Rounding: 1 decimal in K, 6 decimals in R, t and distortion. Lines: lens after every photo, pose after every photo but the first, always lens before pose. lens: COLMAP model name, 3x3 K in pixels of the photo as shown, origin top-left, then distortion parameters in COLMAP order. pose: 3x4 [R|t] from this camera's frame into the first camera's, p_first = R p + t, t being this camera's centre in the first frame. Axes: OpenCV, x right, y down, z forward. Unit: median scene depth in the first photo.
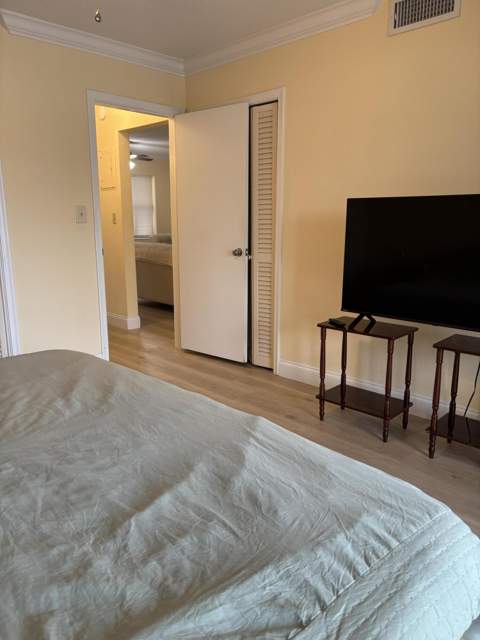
lens RADIAL K [[515.3, 0, 222.2], [0, 515.3, 328.2], [0, 0, 1]] dist [0.033493, -0.004316]
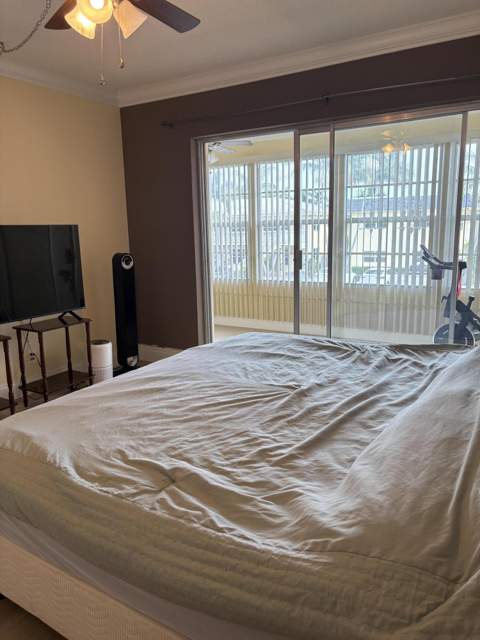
lens RADIAL K [[515.3, 0, 222.2], [0, 515.3, 328.2], [0, 0, 1]] dist [0.033493, -0.004316]
pose [[-0.277400, -0.164091, 0.946638, -1.636906], [0.222703, 0.947488, 0.229499, -0.289399], [-0.934587, 0.274481, -0.226289, 1.201242]]
